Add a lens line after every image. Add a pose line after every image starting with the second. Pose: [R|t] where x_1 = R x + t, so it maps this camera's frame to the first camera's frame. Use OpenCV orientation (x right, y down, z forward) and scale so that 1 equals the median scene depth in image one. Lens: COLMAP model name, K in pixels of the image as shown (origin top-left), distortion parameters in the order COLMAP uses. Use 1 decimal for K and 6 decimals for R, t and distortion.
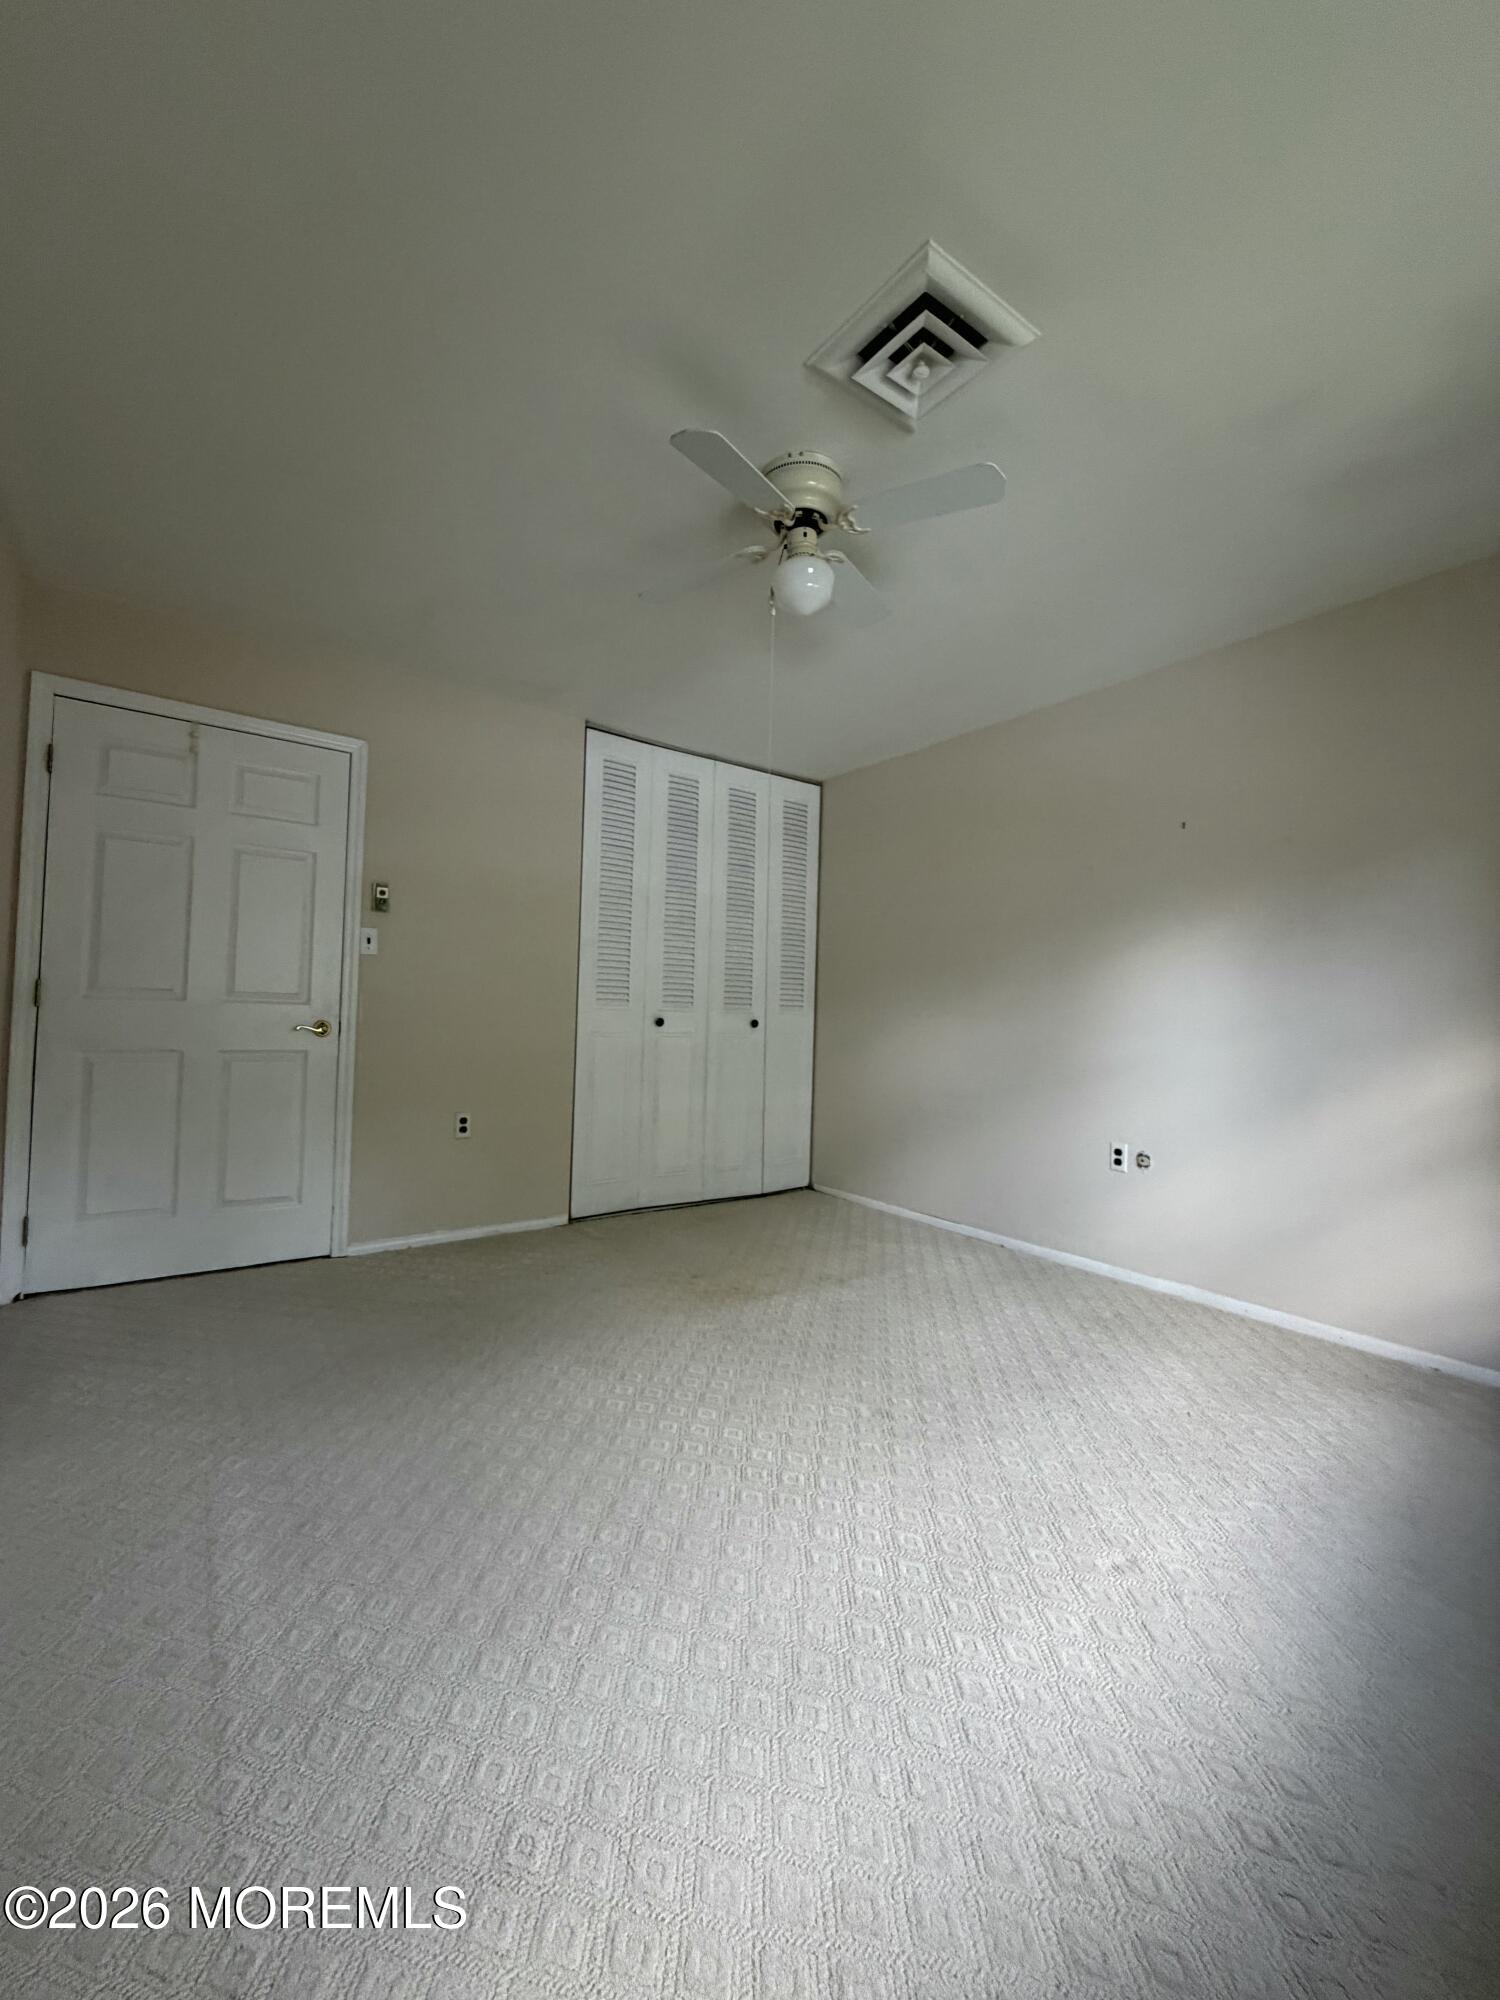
lens RADIAL K [[801.3, 0, 747.7], [0, 801.3, 998.7], [0, 0, 1]] dist [0.000492, 0.000105]
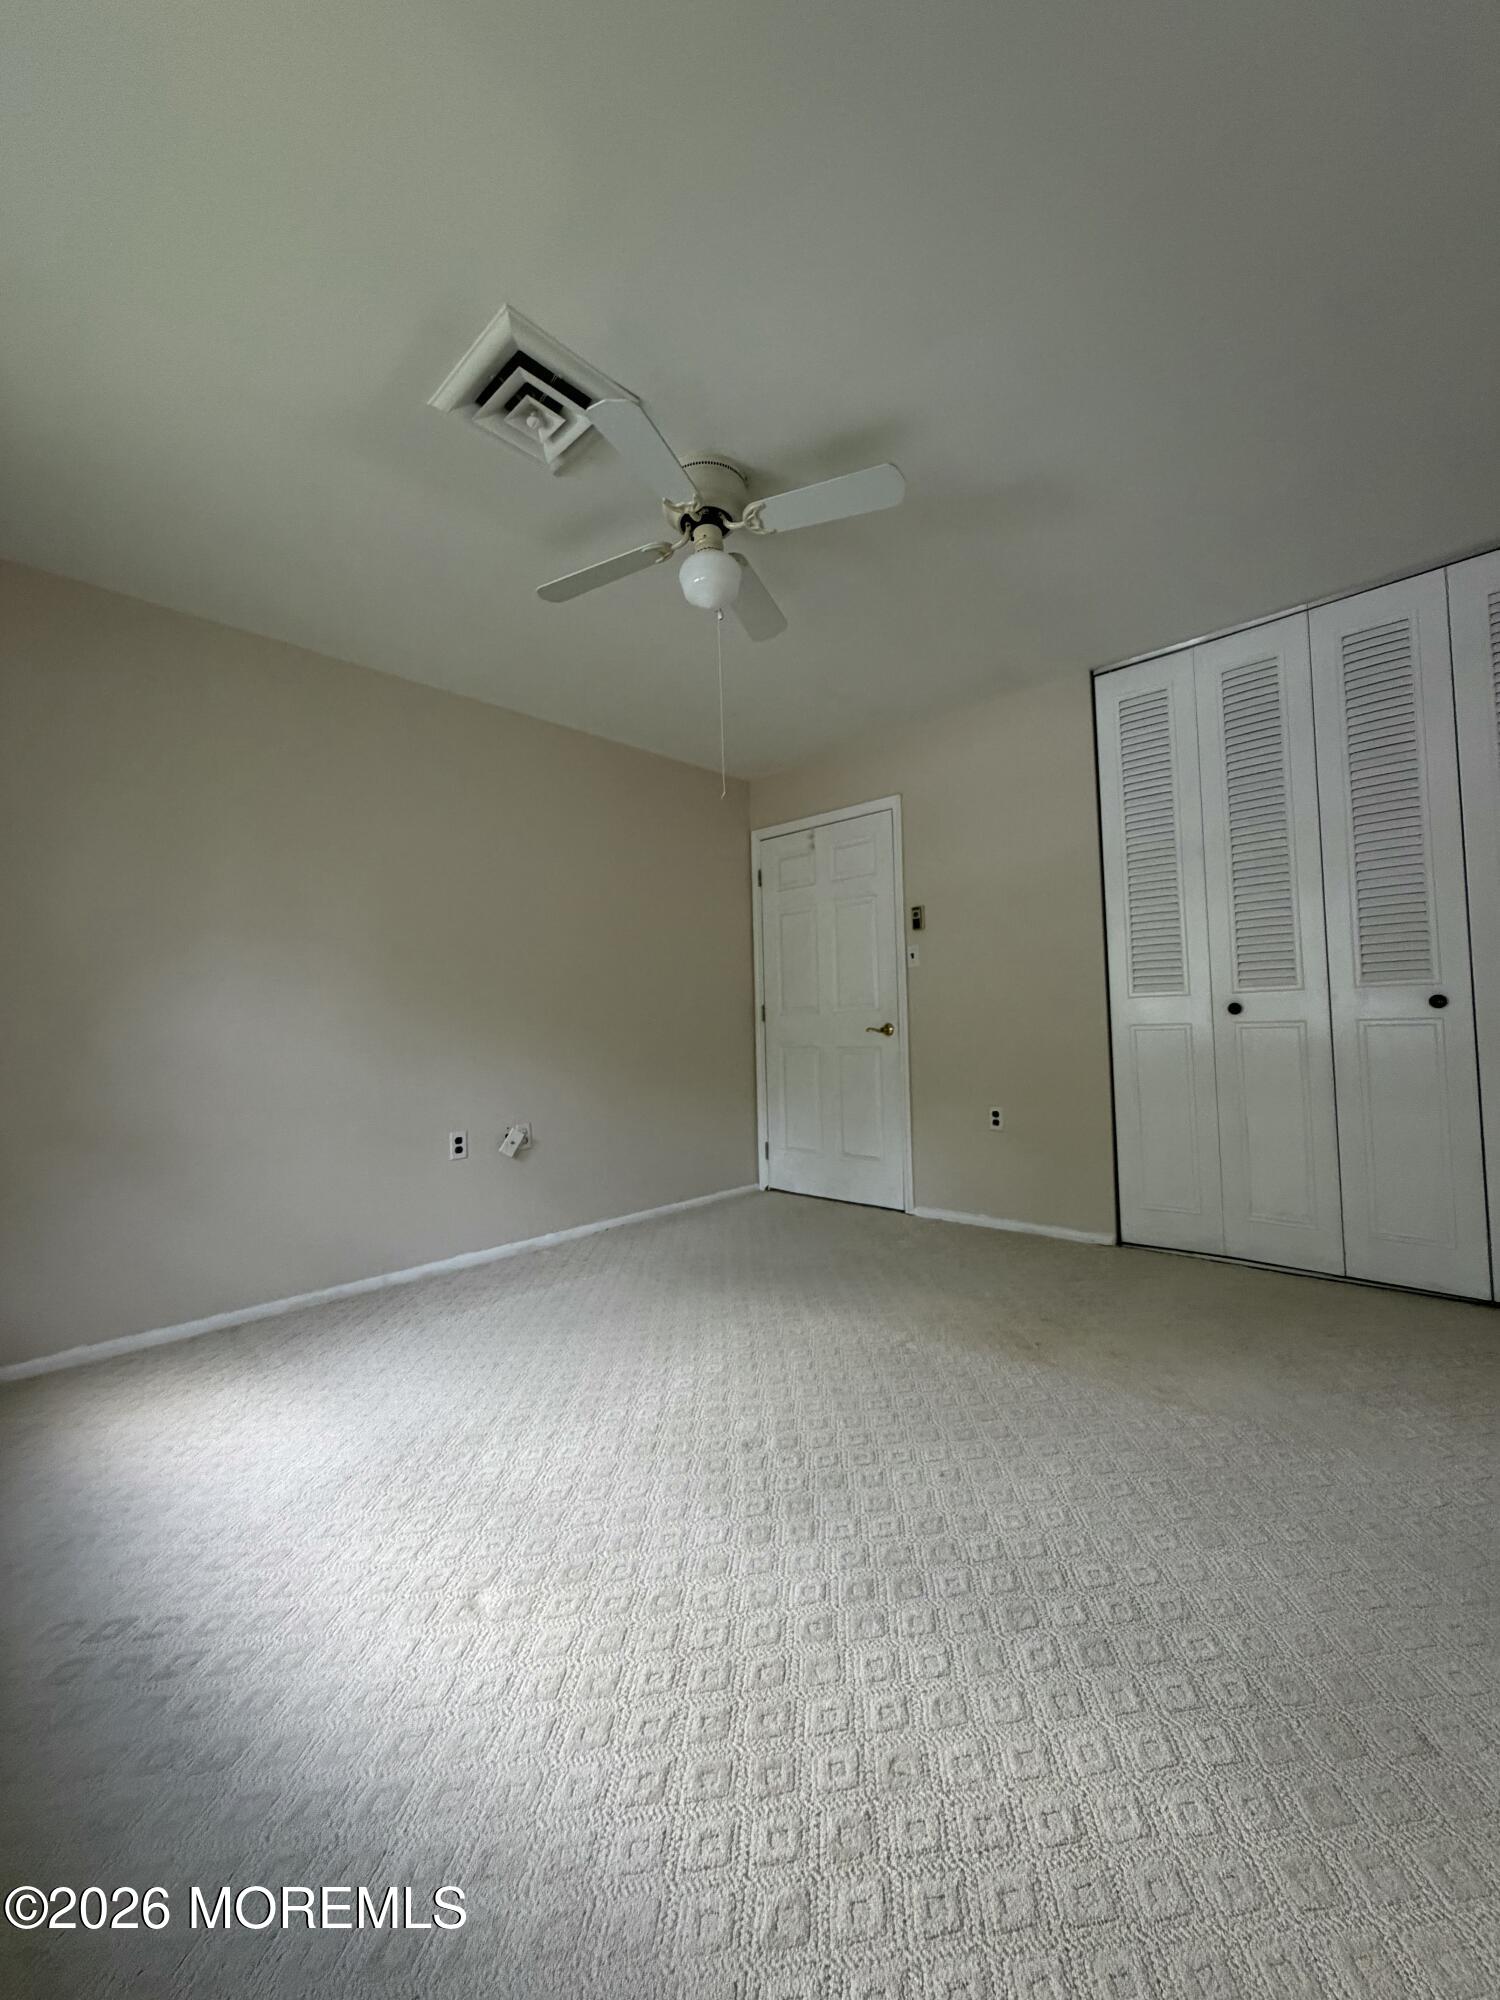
lens RADIAL K [[801.3, 0, 747.7], [0, 801.3, 998.7], [0, 0, 1]] dist [0.000492, 0.000105]
pose [[0.189397, -0.063896, -0.979819, 0.638778], [0.060449, 0.996746, -0.053316, 0.039657], [0.980038, -0.049131, 0.192643, 0.506499]]
